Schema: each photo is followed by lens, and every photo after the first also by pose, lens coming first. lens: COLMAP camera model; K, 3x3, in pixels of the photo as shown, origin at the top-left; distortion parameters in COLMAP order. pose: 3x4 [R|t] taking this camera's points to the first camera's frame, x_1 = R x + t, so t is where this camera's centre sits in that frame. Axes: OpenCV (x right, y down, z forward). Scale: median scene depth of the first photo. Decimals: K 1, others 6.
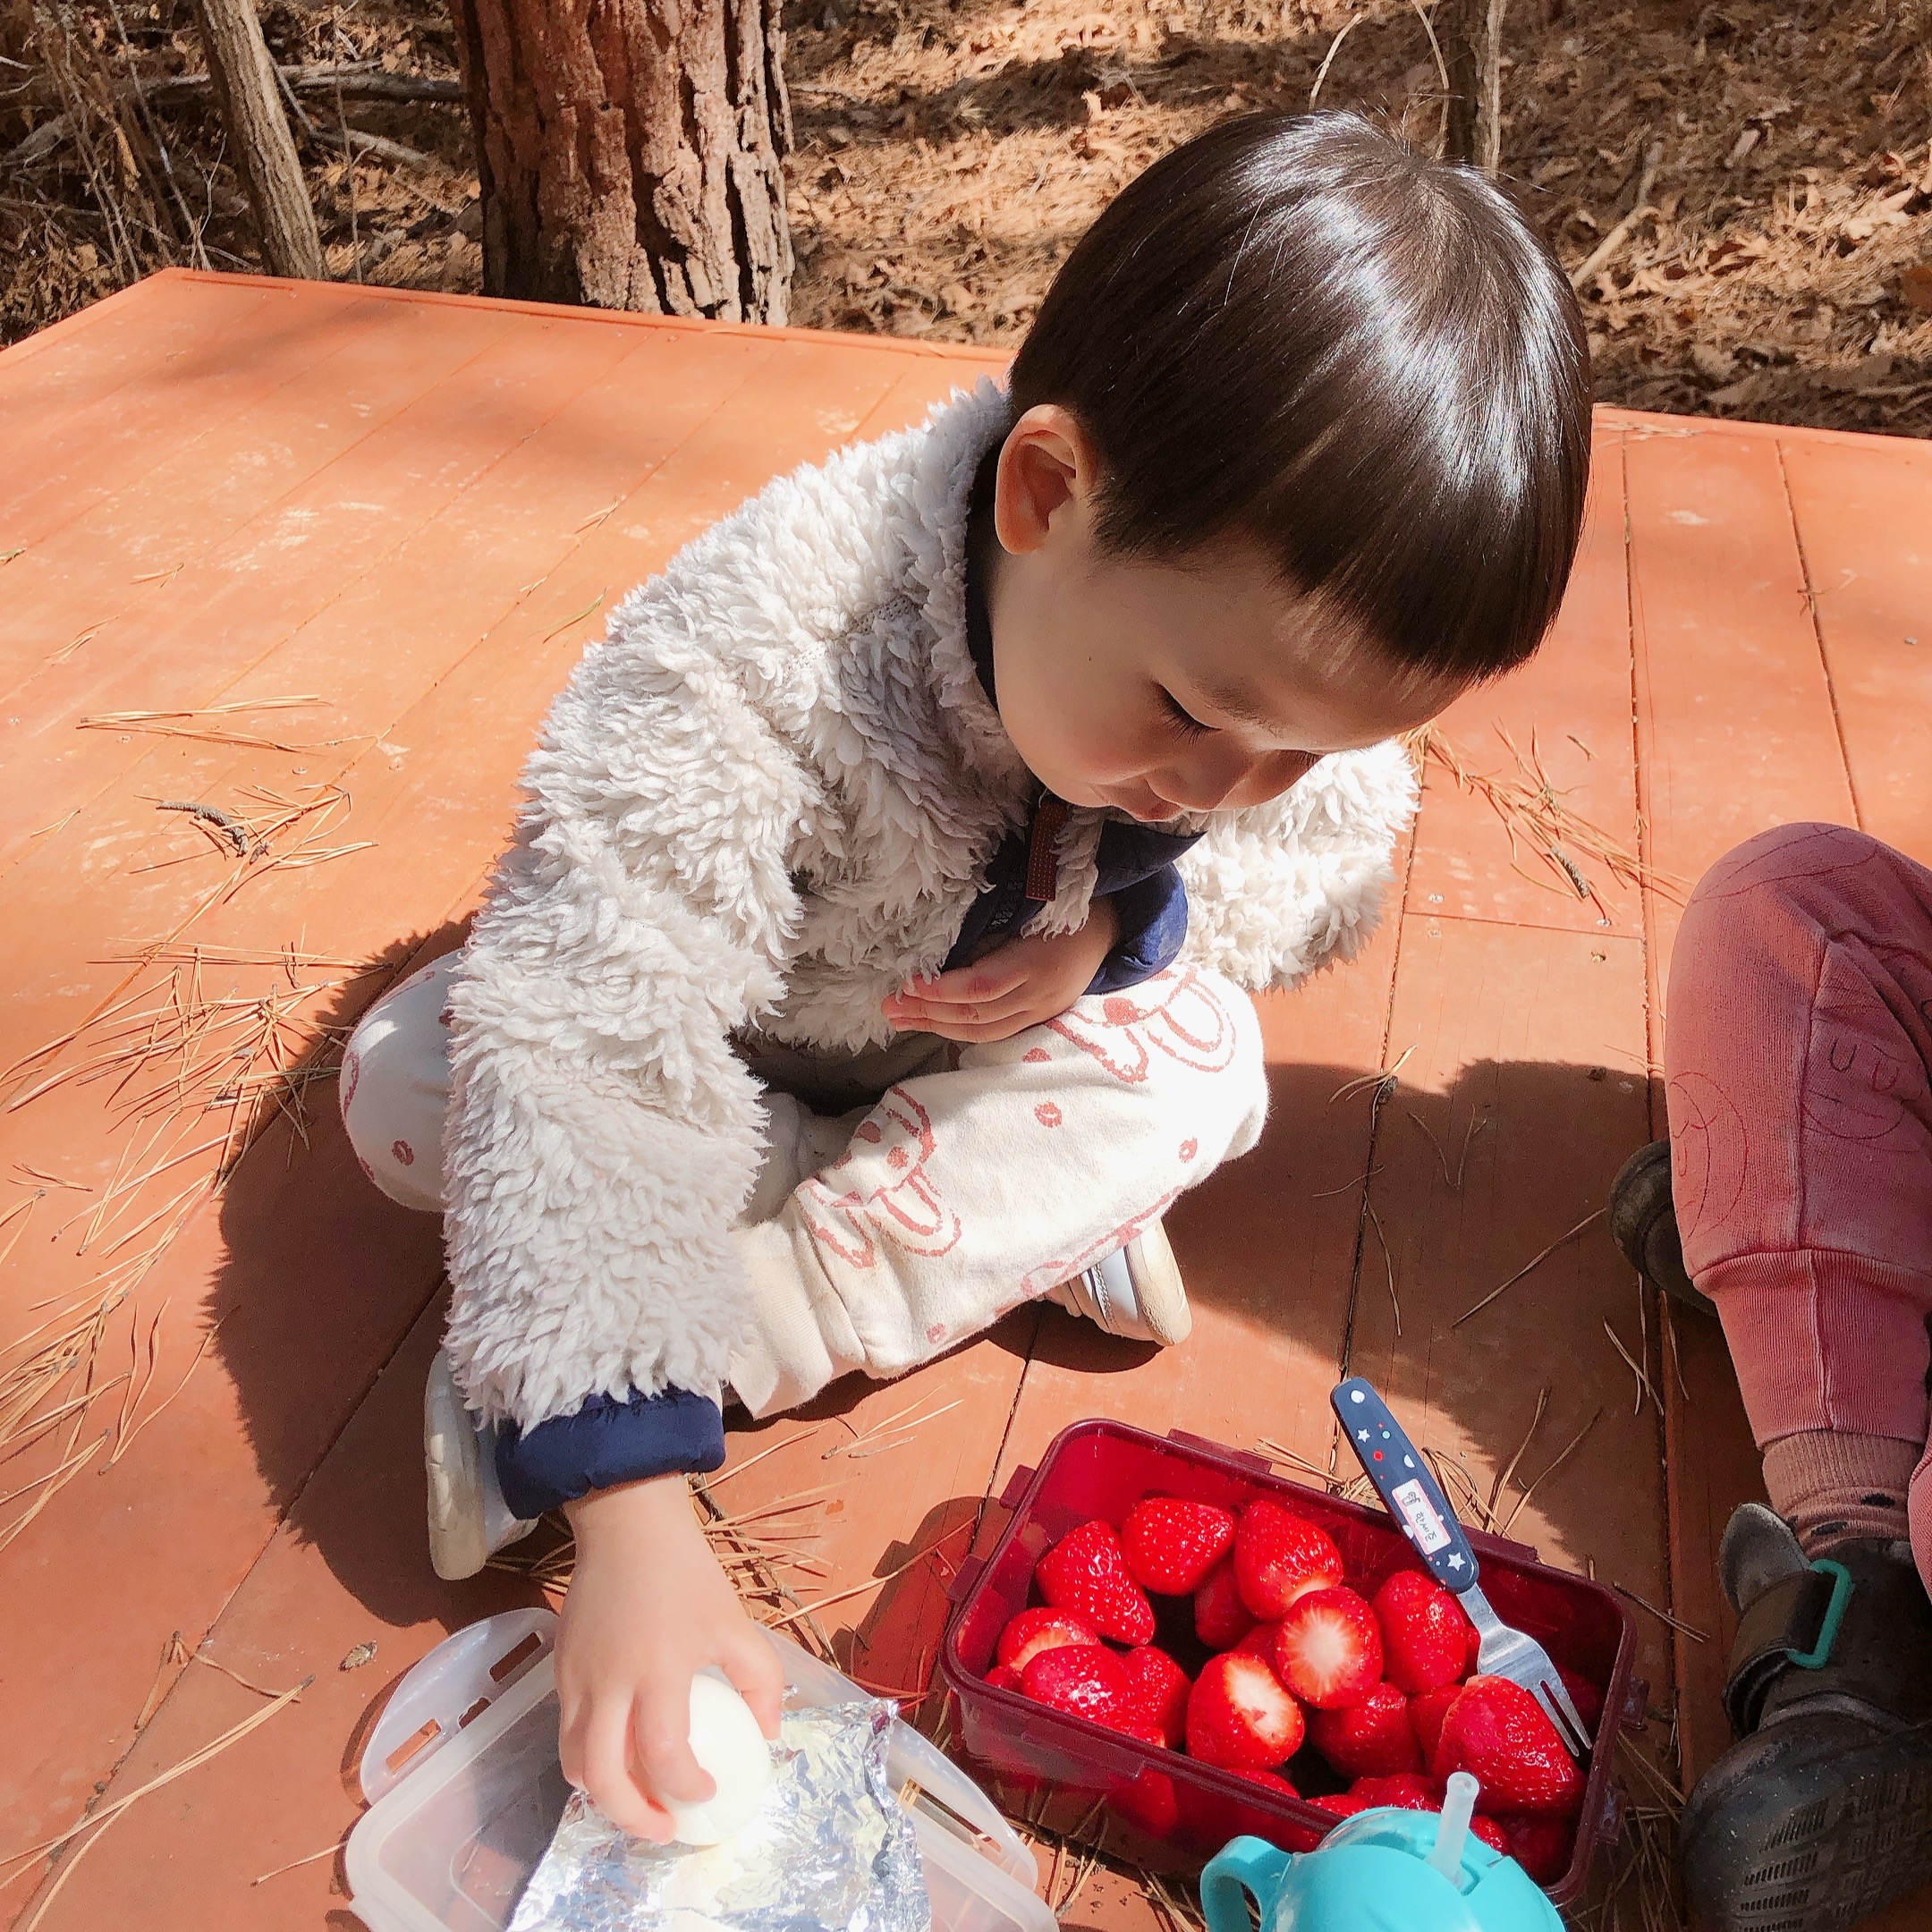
lens RADIAL K [[2102.4, 0, 935.3], [0, 2102.4, 966.0], [0, 0, 1]] dist [-0.015882, 0.042499]
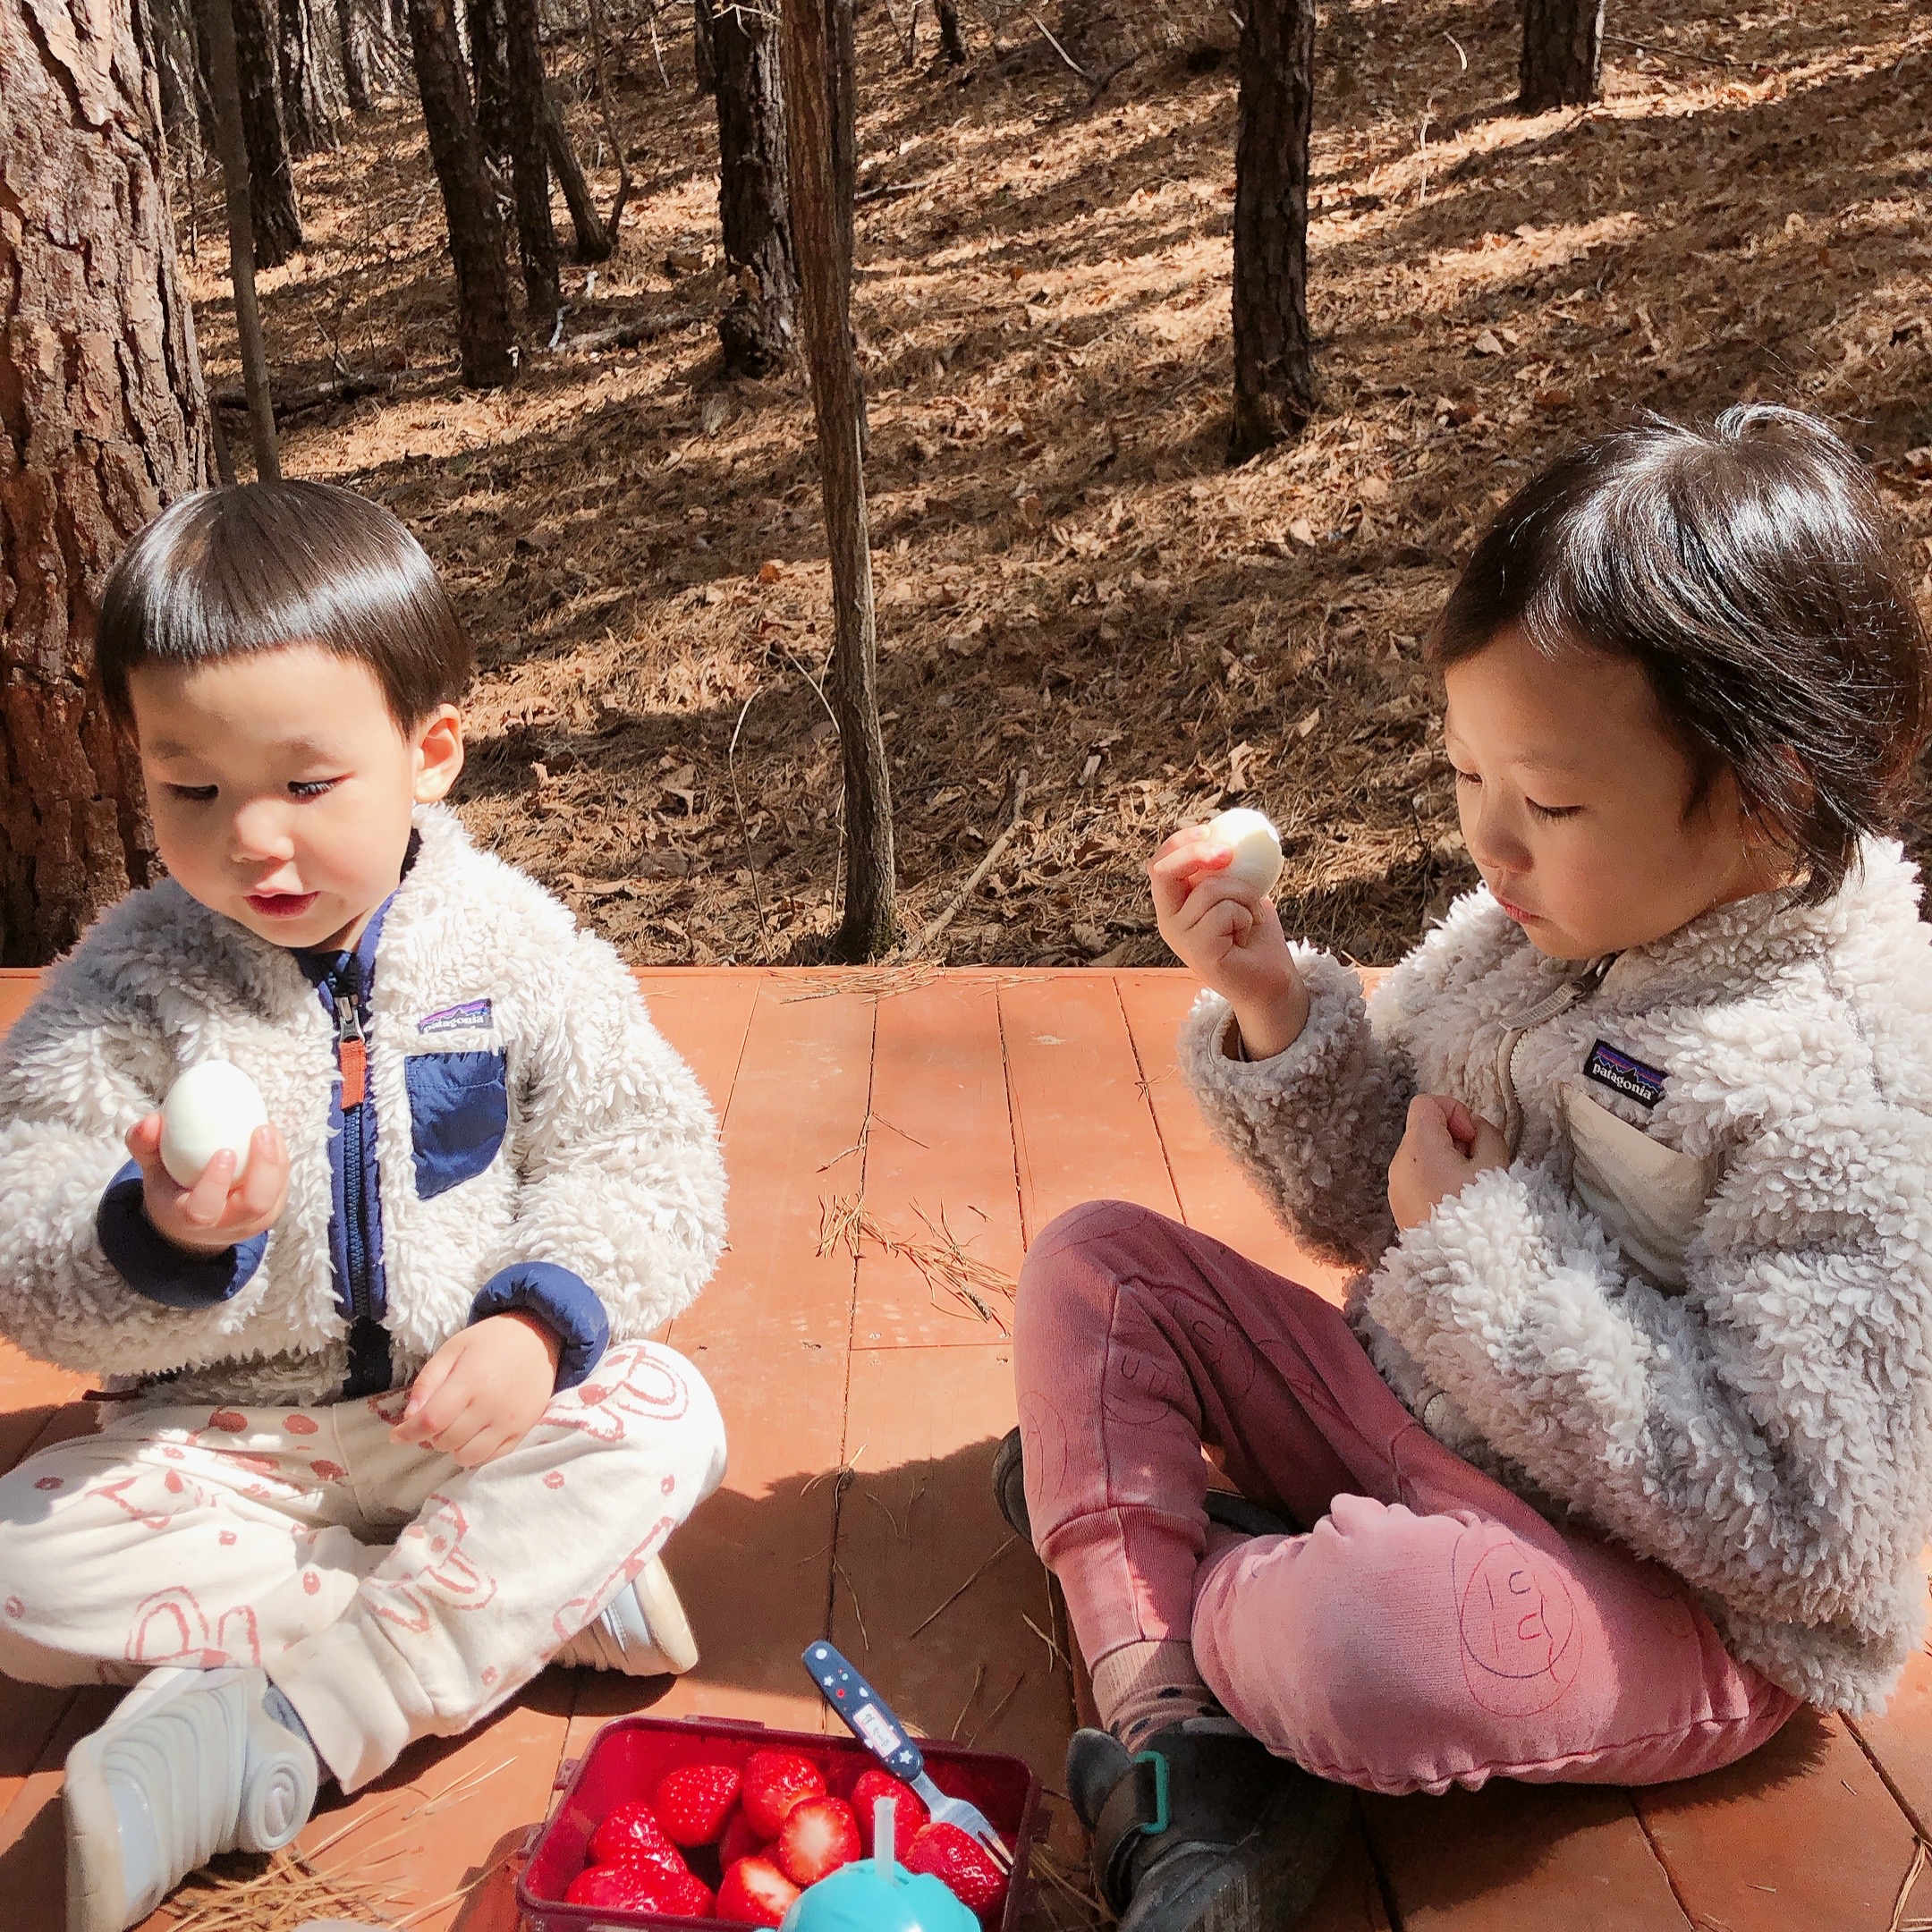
lens RADIAL K [[2180.5, 0, 960.7], [0, 2180.5, 906.2], [0, 0, 1]] dist [0.127948, -0.395436]
pose [[0.965334, -0.080739, 0.248215, -0.004552], [0.156187, 0.940596, -0.301472, 0.051119], [-0.209129, 0.329789, 0.920600, -0.113527]]
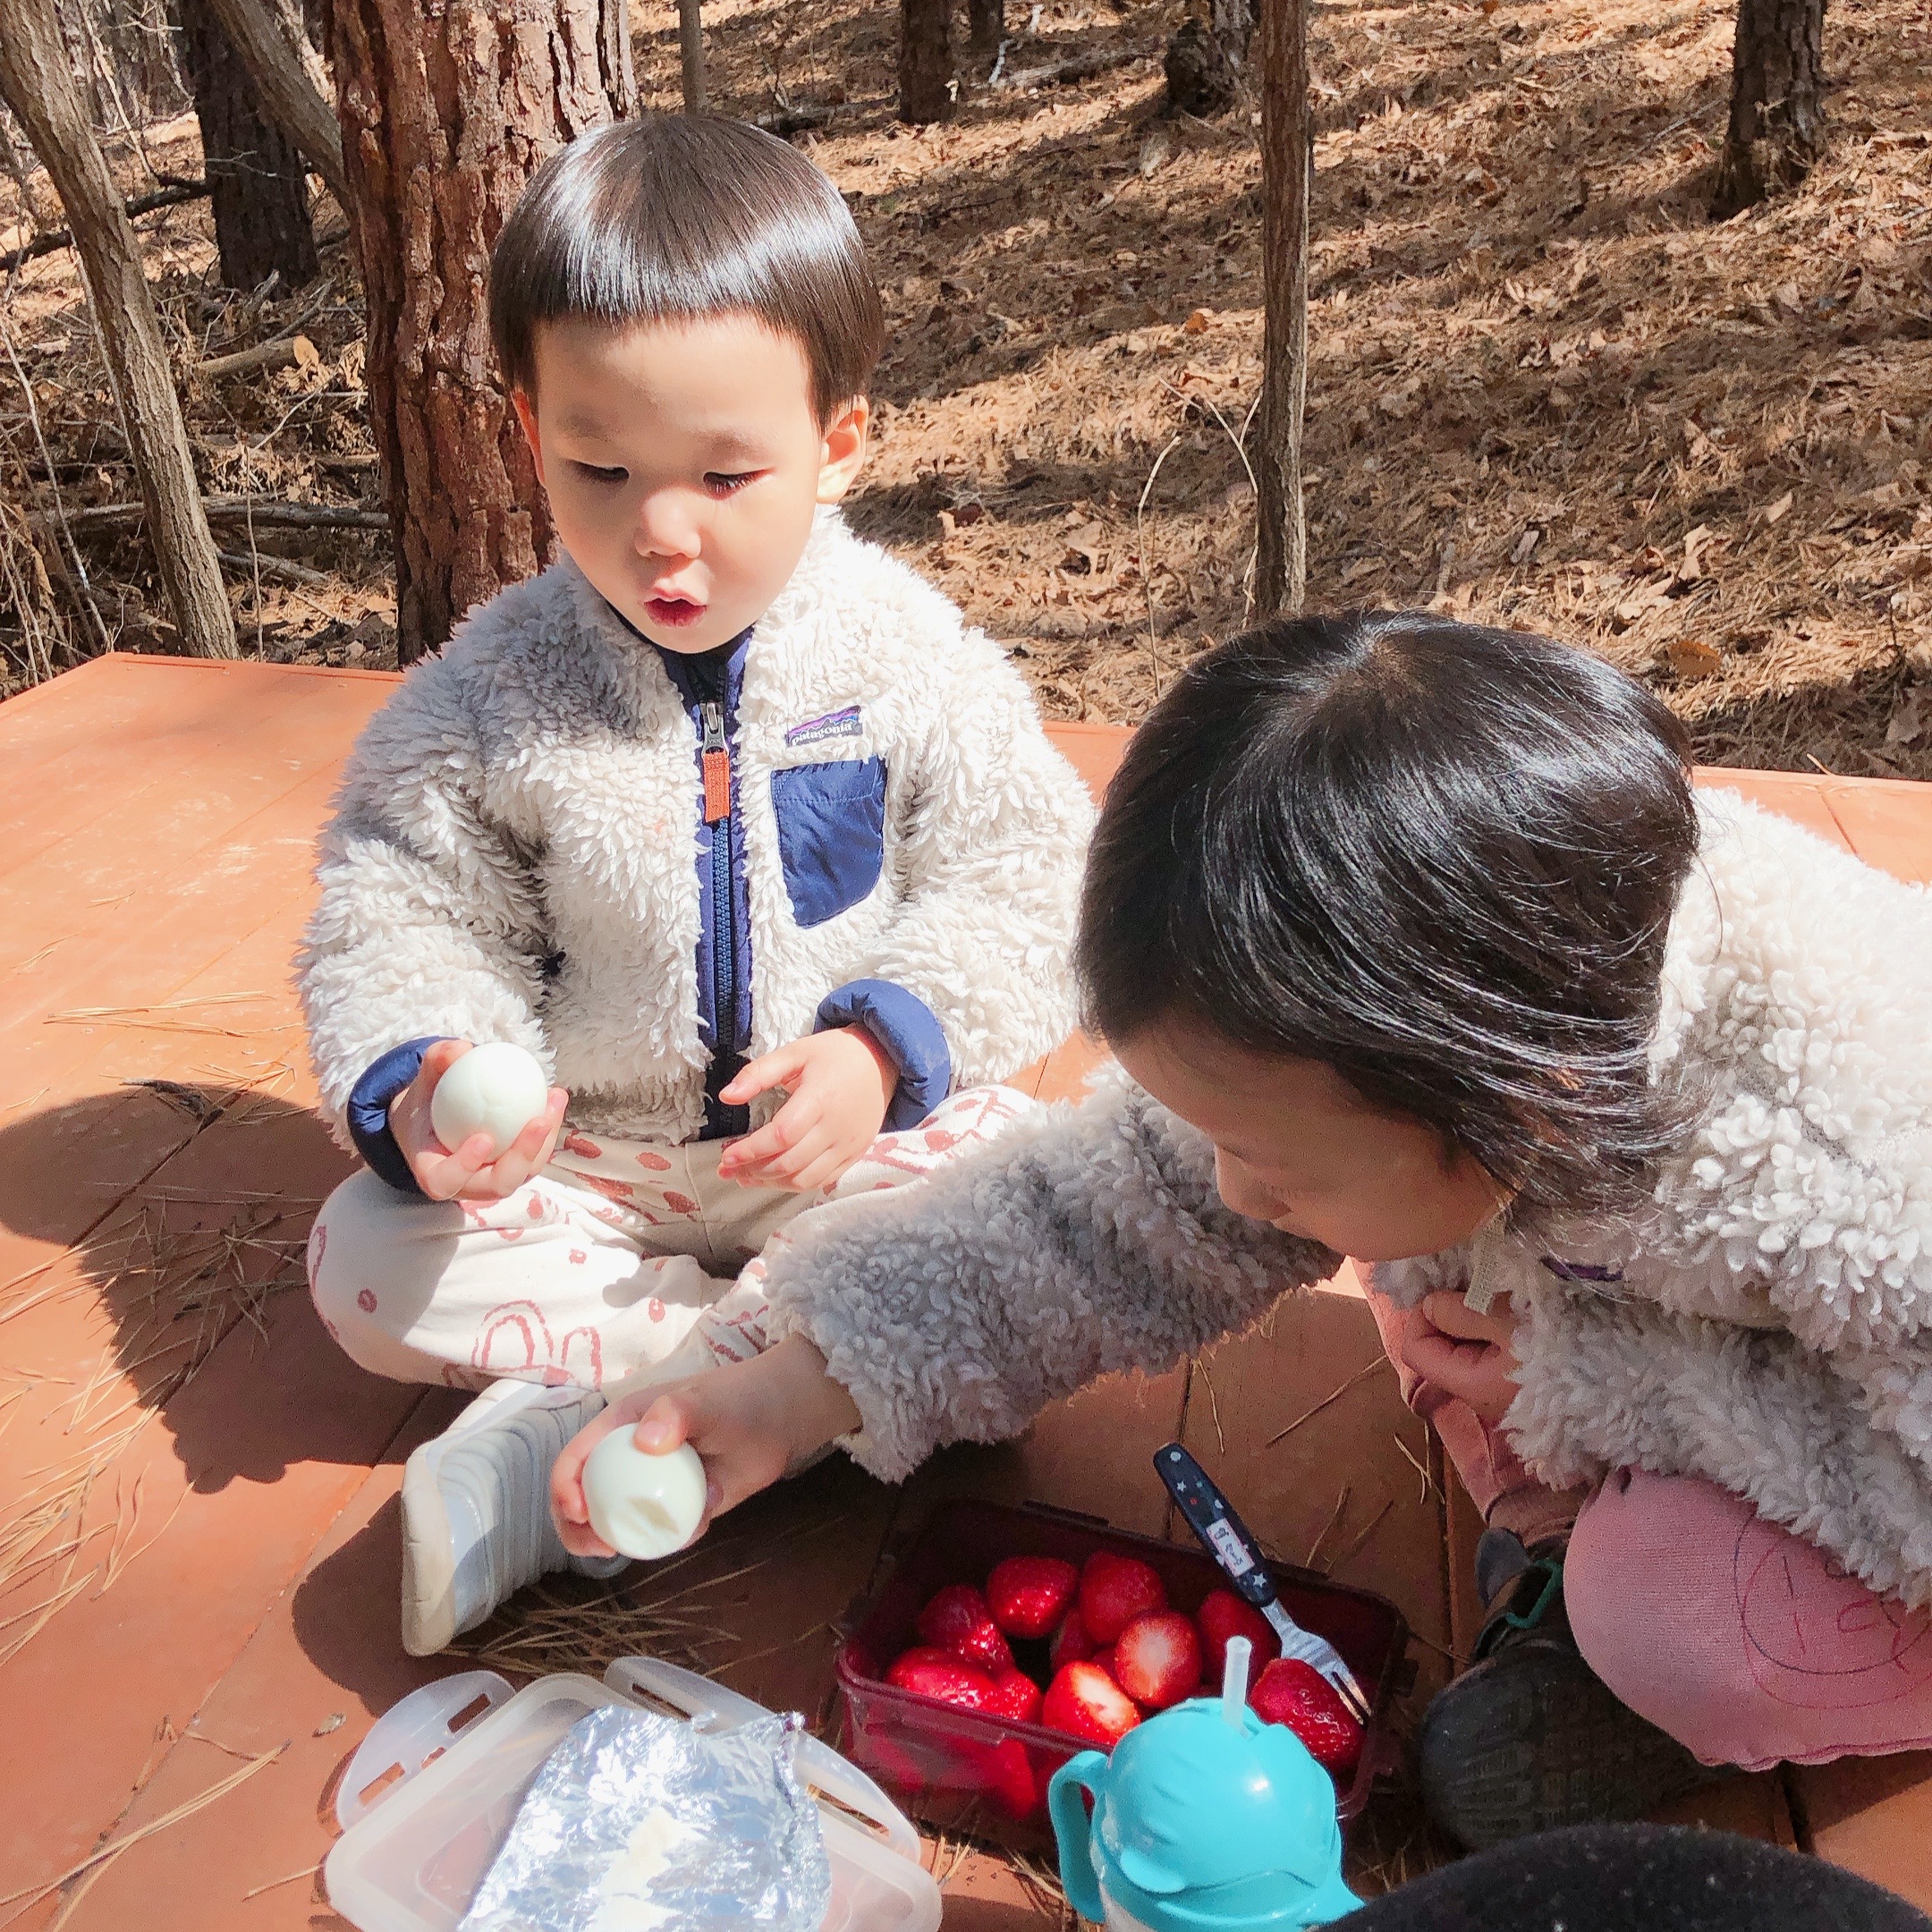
lens RADIAL K [[2133.9, 0, 914.5], [0, 2133.9, 966.8], [0, 0, 1]] dist [0.102218, -0.329329]
pose [[0.998642, -0.020134, 0.048052, -0.000640], [0.029018, 0.980956, -0.192051, 0.042238], [-0.043271, 0.193185, 0.980208, -0.067877]]
